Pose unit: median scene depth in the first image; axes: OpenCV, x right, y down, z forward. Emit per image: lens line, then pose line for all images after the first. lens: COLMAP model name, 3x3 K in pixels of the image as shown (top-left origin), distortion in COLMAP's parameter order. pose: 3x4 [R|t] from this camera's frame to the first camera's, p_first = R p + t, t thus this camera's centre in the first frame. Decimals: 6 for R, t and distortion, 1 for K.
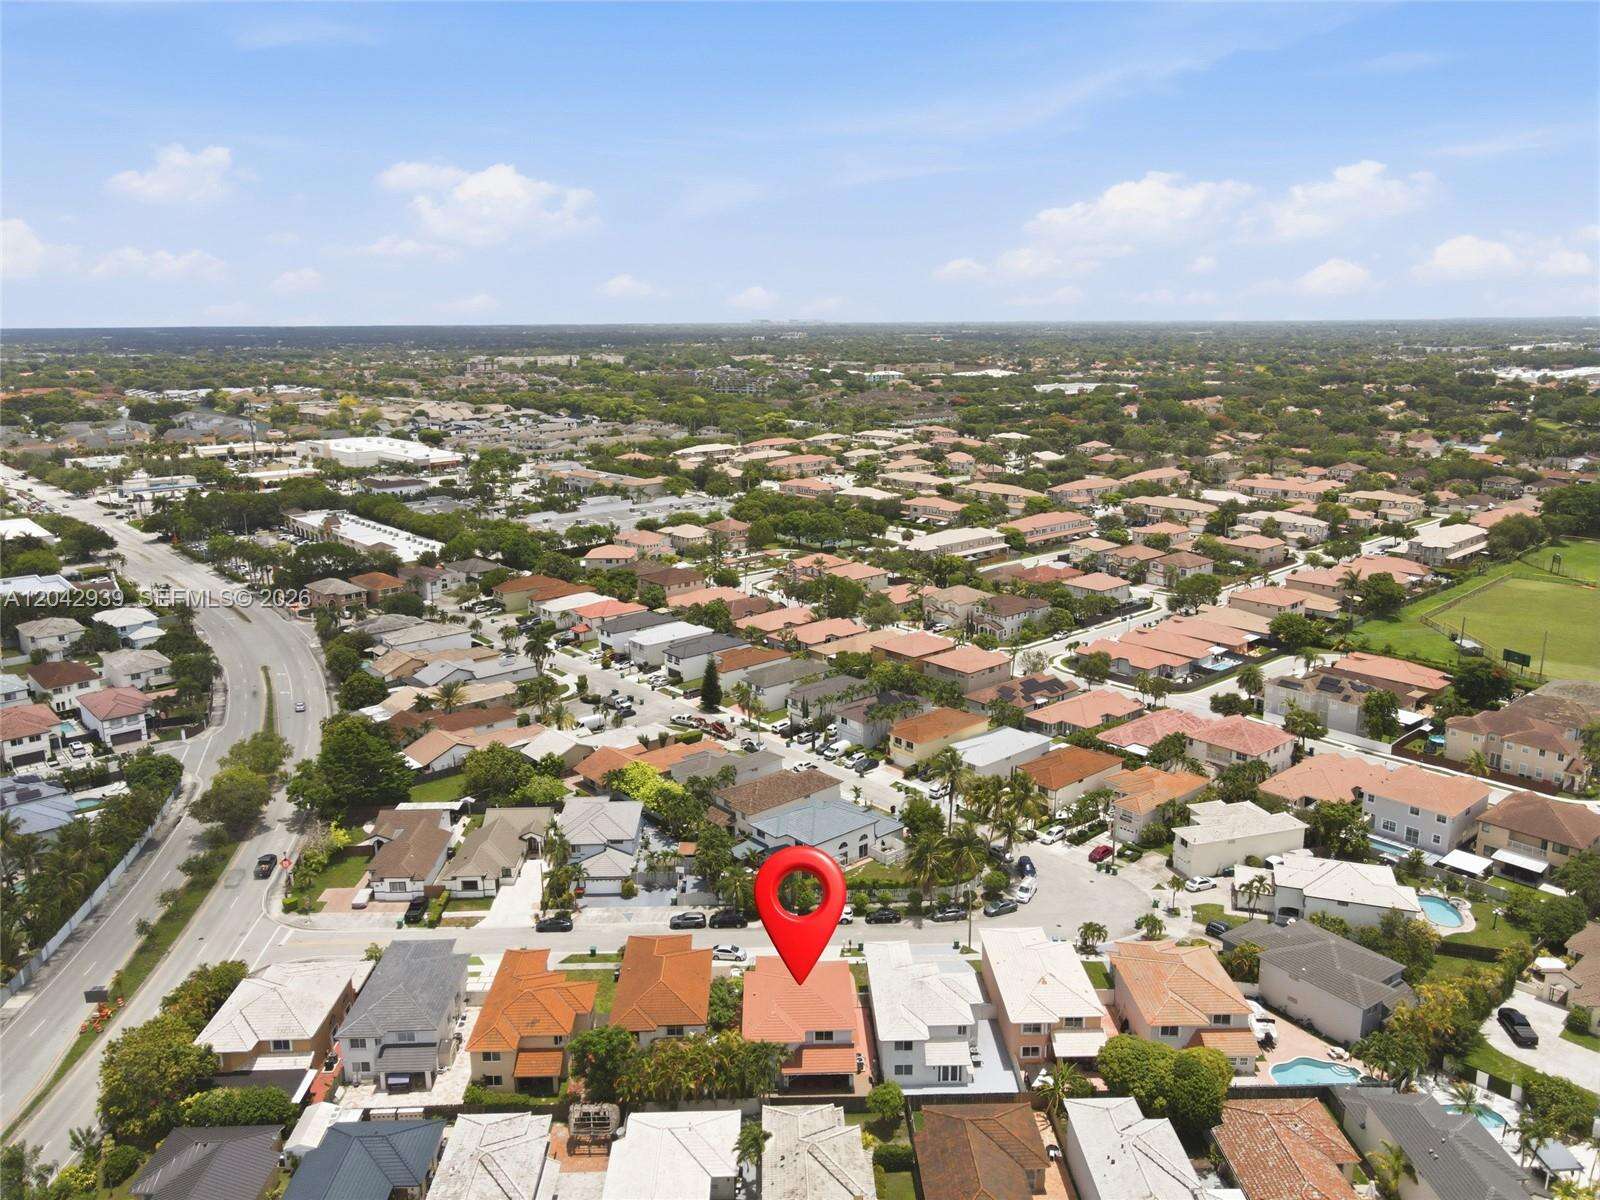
lens RADIAL K [[1168.9, 0, 800.0], [0, 1168.9, 600.0], [0, 0, 1]] dist [0.003565, 0.011832]
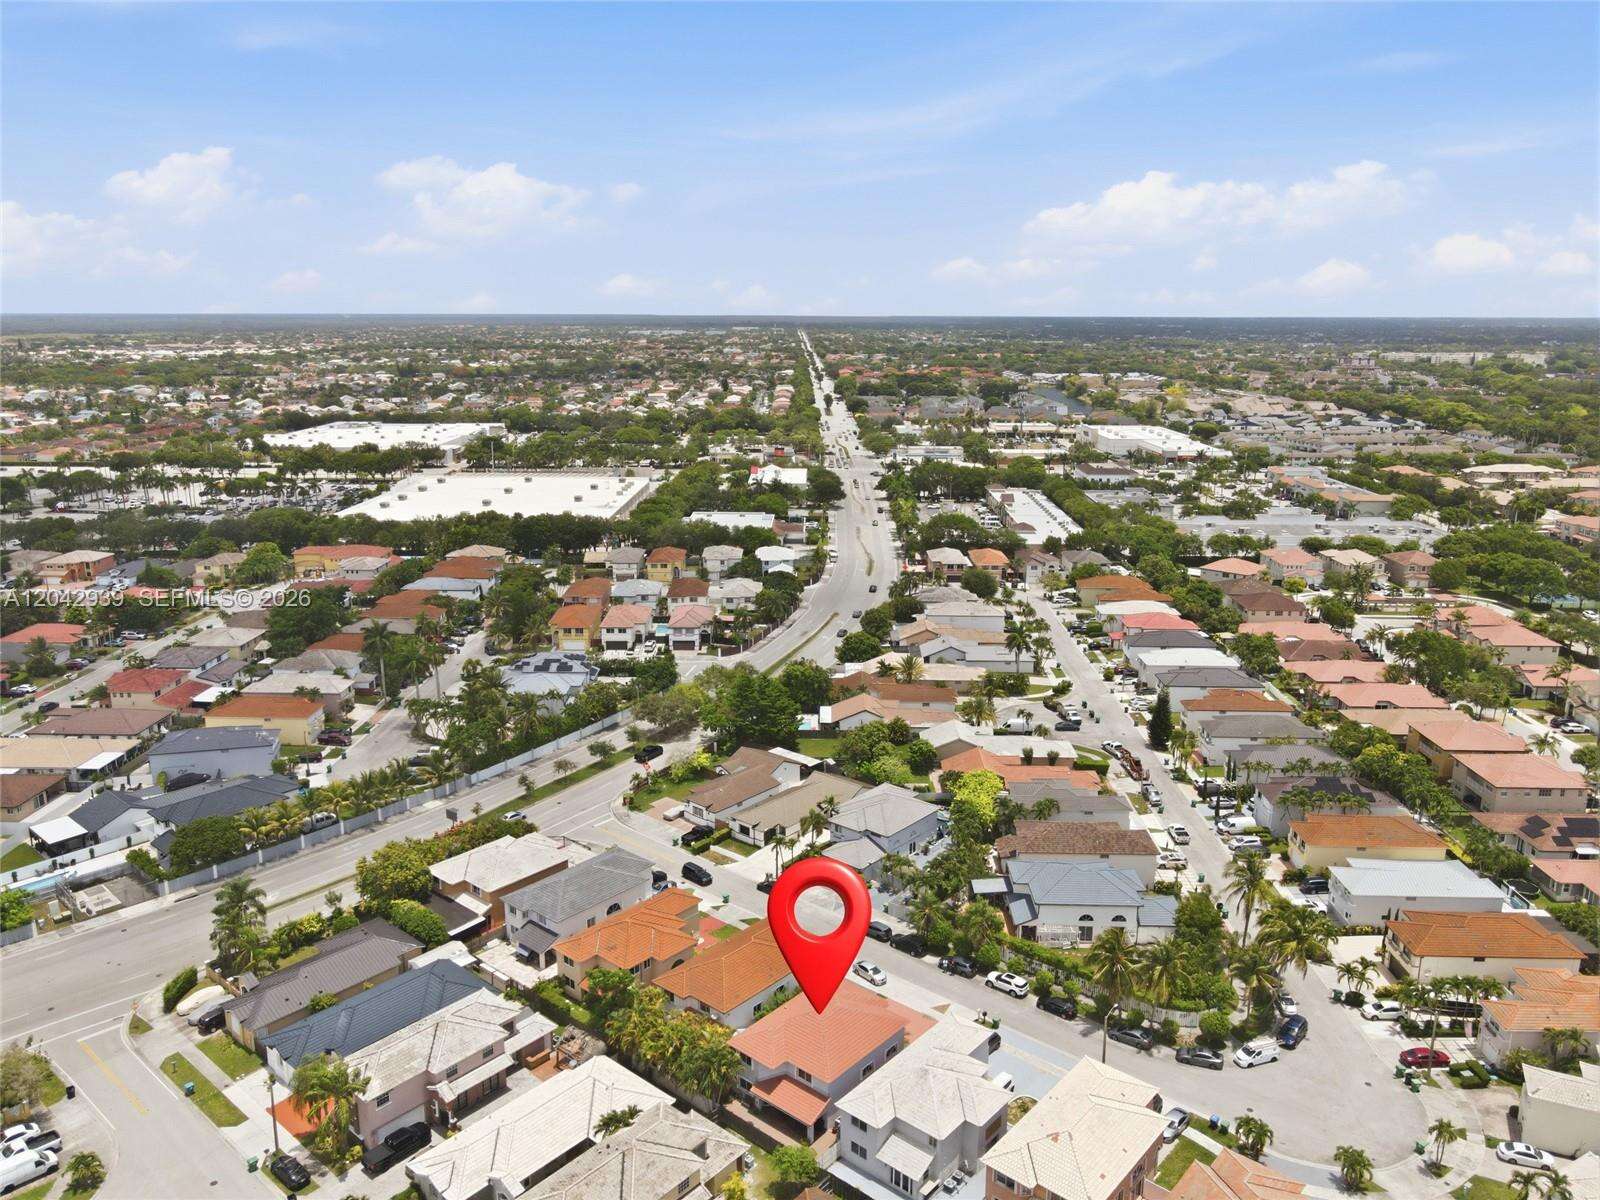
lens RADIAL K [[1168.9, 0, 800.0], [0, 1168.9, 600.0], [0, 0, 1]] dist [0.003565, 0.011832]
pose [[0.738396, 0.171389, -0.652225, 0.315687], [-0.166633, 0.983545, 0.069804, -0.036648], [0.653456, 0.057140, 0.754805, 0.152347]]
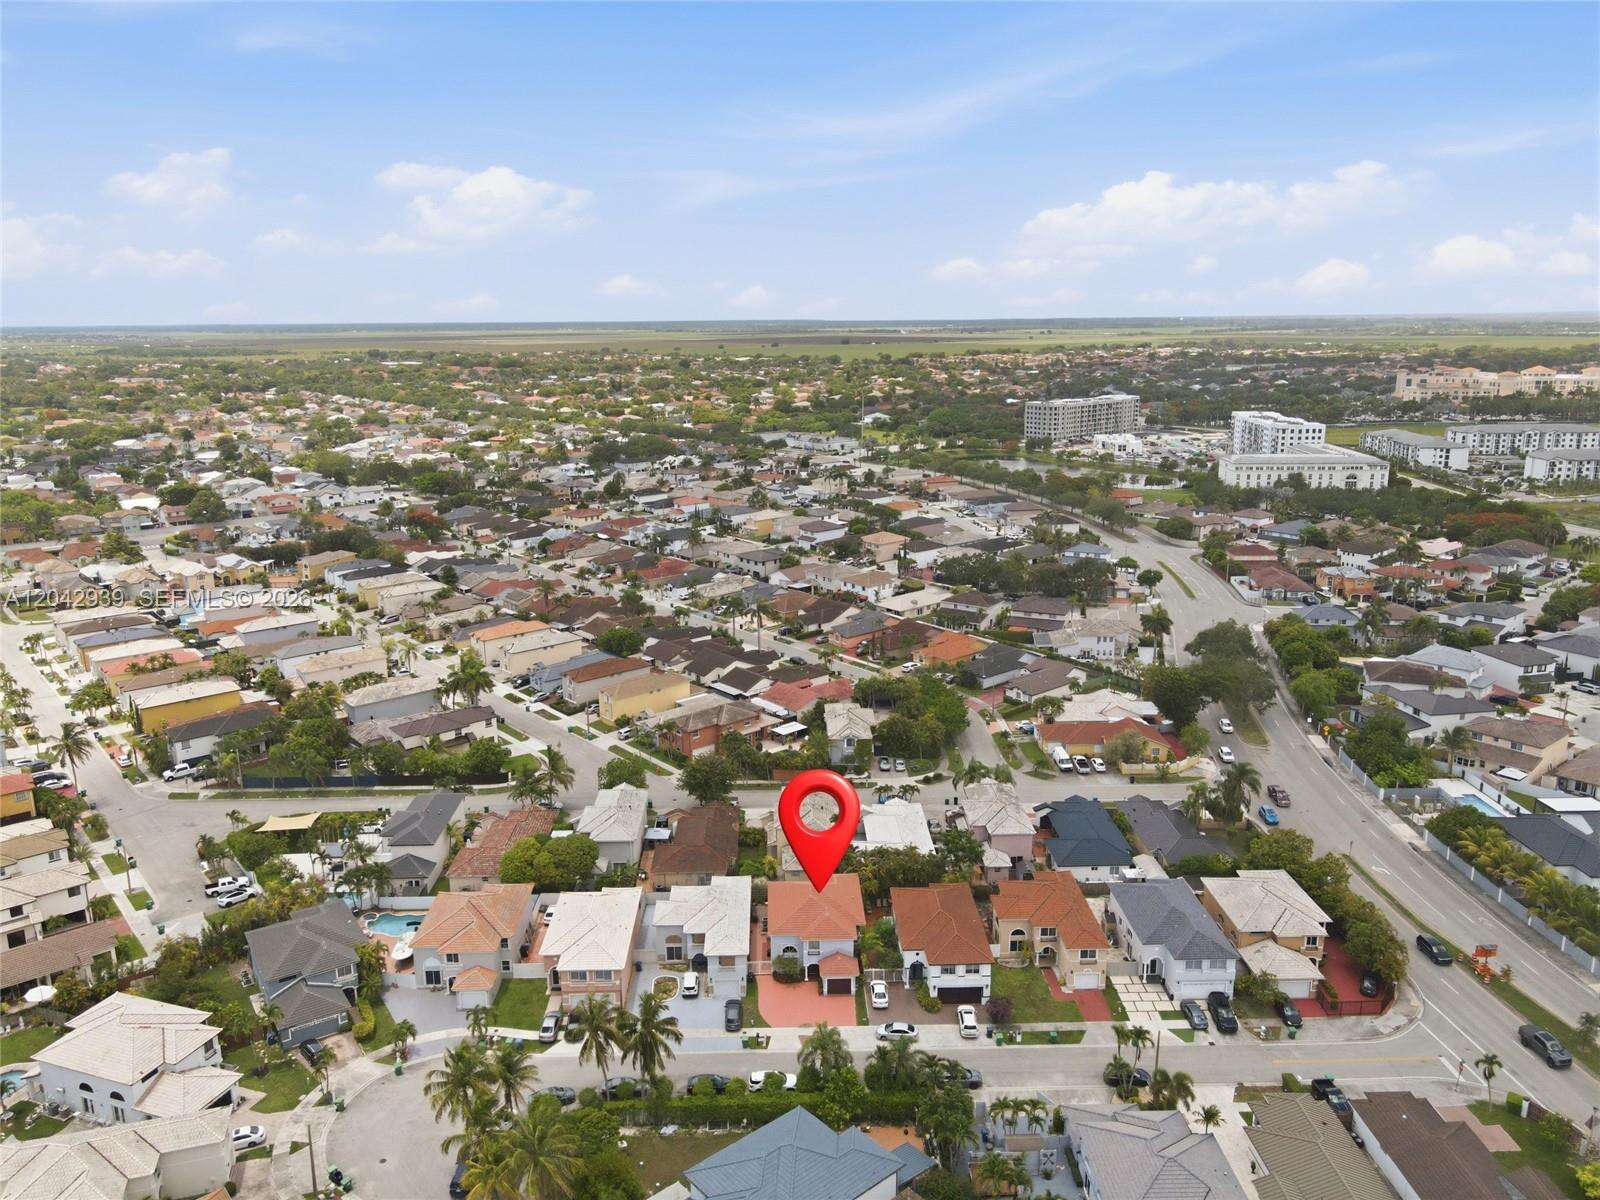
lens RADIAL K [[1168.9, 0, 800.0], [0, 1168.9, 600.0], [0, 0, 1]] dist [0.003565, 0.011832]
pose [[-0.999862, 0.009760, 0.013461, -0.012494], [0.014837, 0.889176, 0.457325, -0.258478], [-0.007506, 0.457462, -0.889198, 1.106061]]
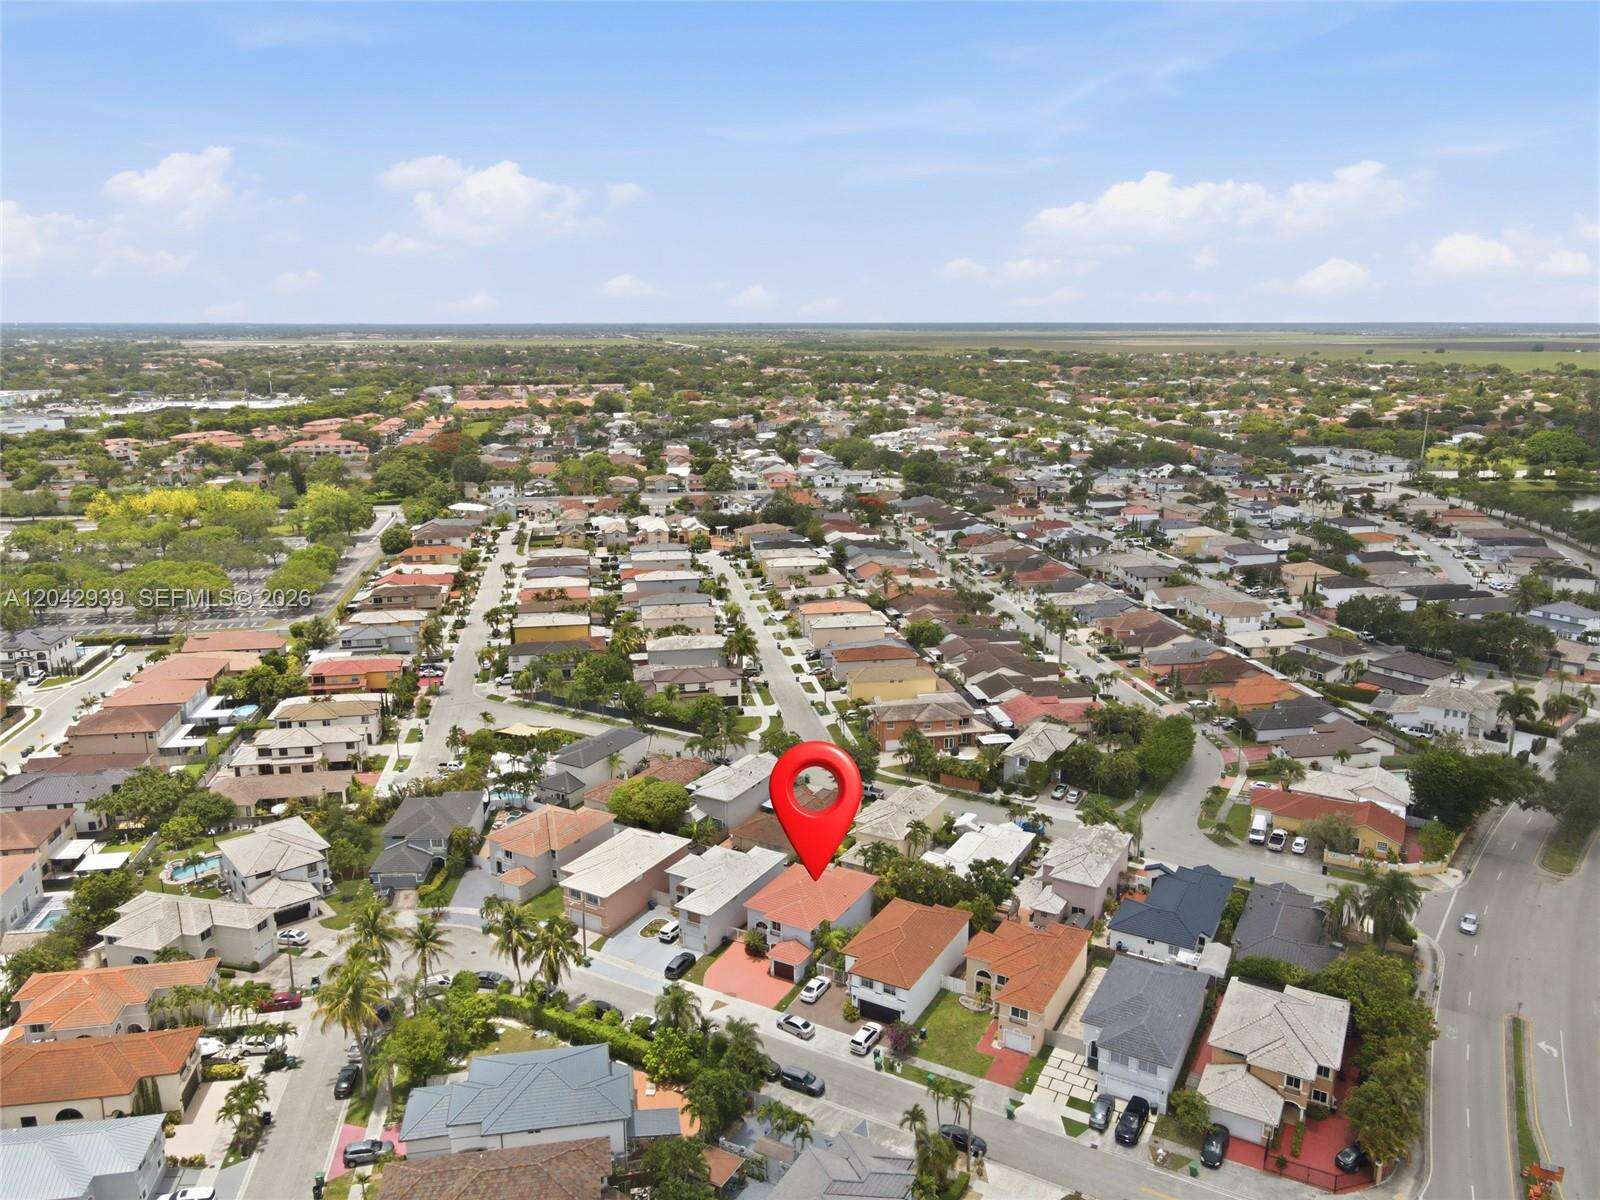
lens RADIAL K [[1168.9, 0, 800.0], [0, 1168.9, 600.0], [0, 0, 1]] dist [0.003565, 0.011832]
pose [[-0.854904, -0.117859, 0.505222, -0.330814], [0.124406, 0.898863, 0.420200, -0.240069], [-0.503649, 0.422083, -0.753779, 1.038077]]
